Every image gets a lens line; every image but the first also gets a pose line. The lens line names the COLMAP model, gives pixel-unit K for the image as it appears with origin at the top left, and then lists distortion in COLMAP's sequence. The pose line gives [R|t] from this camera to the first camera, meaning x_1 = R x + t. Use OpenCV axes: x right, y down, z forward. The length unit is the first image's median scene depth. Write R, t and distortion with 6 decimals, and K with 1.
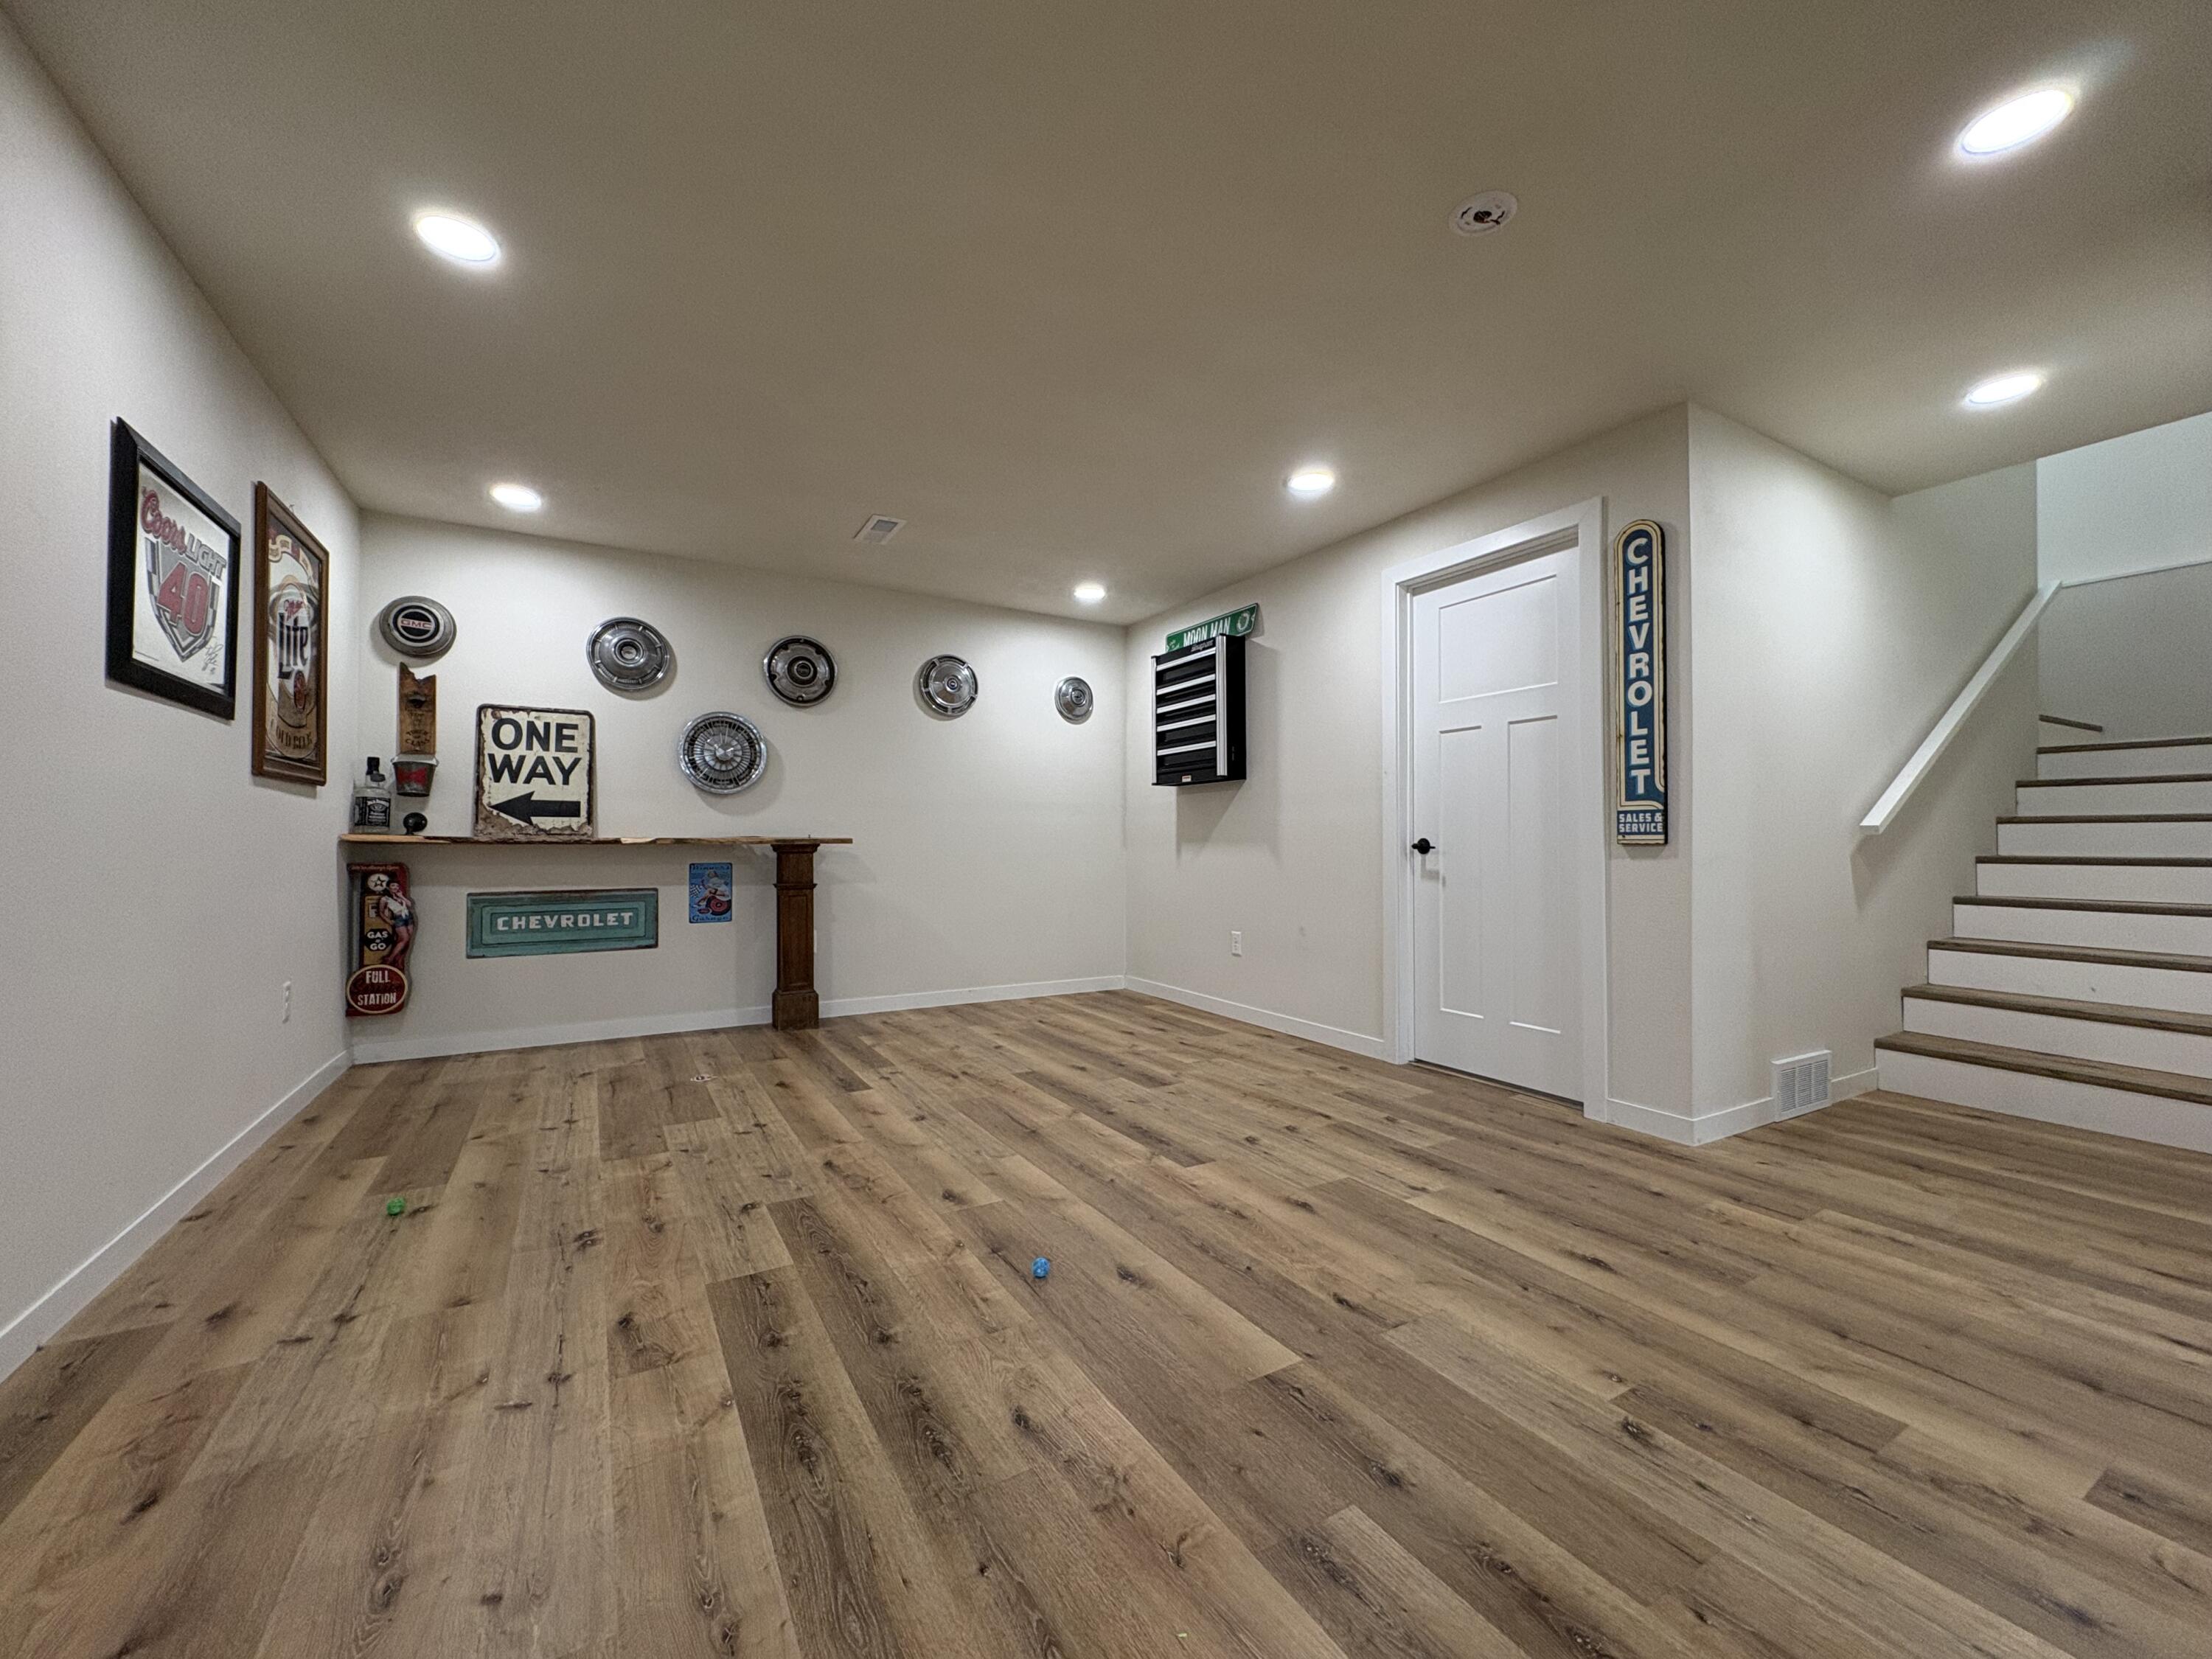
lens RADIAL K [[881.0, 0, 1106.0], [0, 881.0, 829.5], [0, 0, 1]] dist [0.000663, 0.000033]
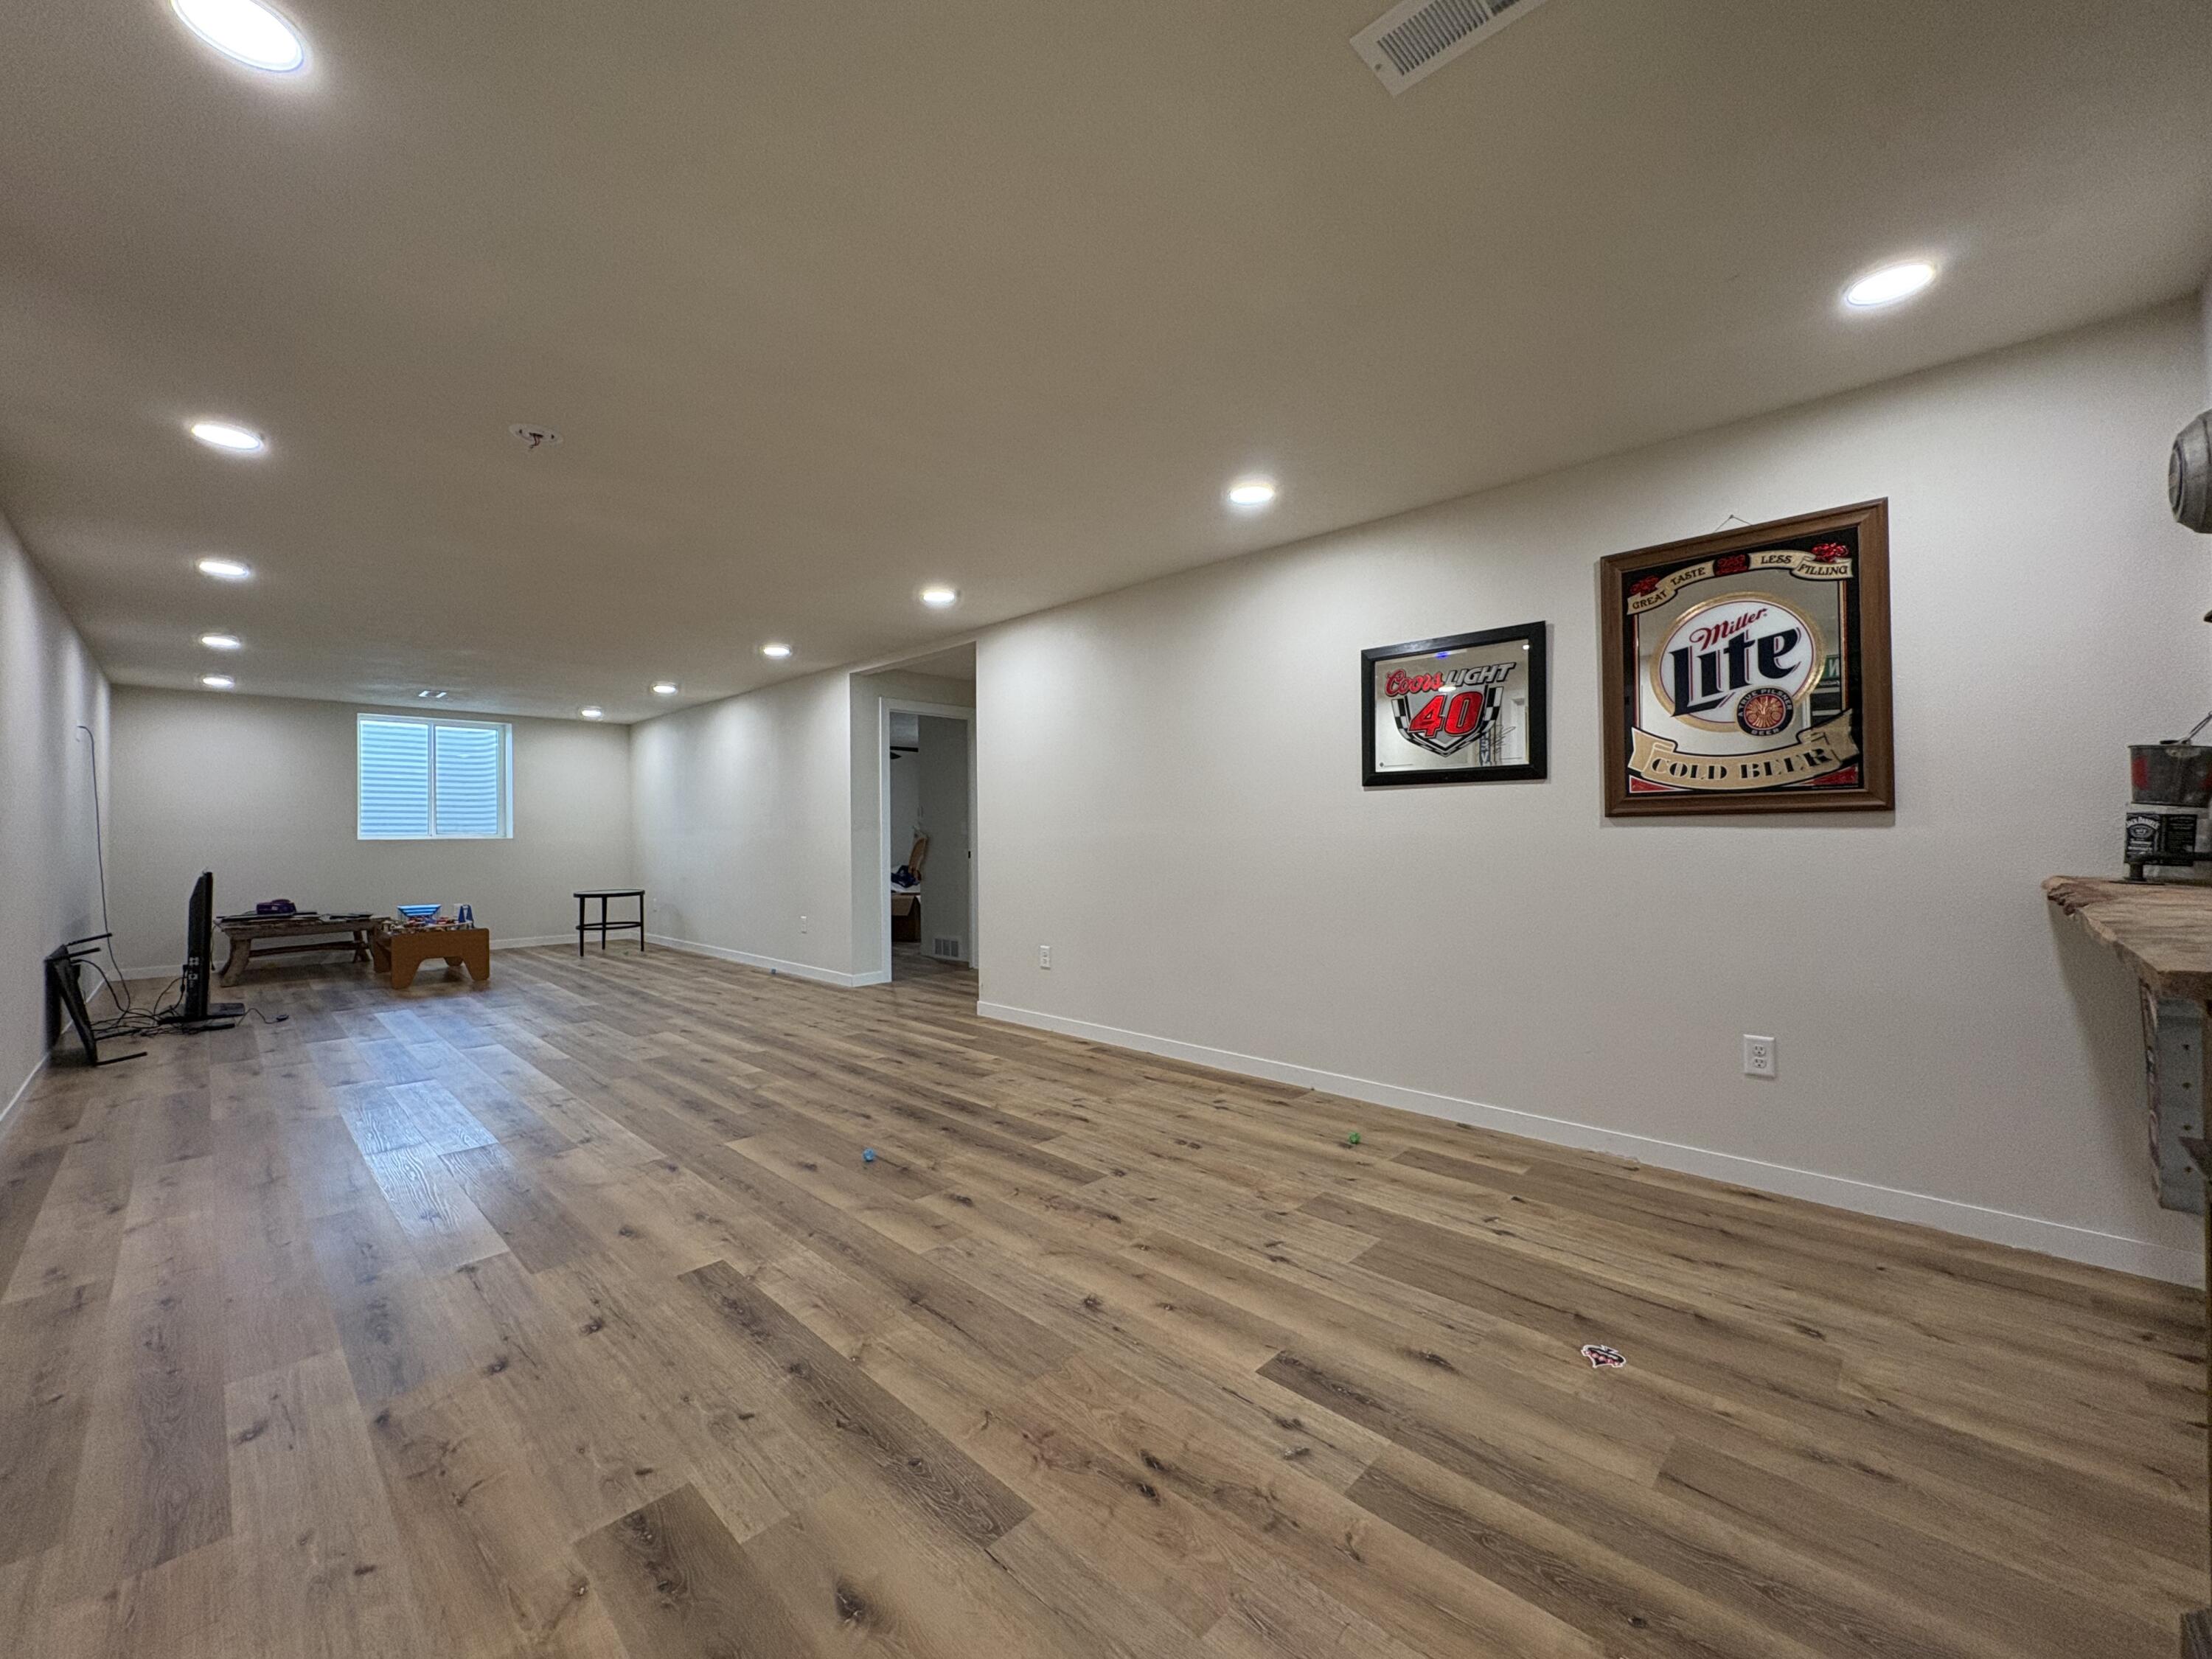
lens RADIAL K [[881.0, 0, 1106.0], [0, 881.0, 829.5], [0, 0, 1]] dist [0.000663, 0.000033]
pose [[-0.963599, 0.005084, -0.267304, -0.052615], [0.010877, 0.999737, -0.020196, -0.034510], [0.267131, -0.022368, -0.963401, 2.159417]]
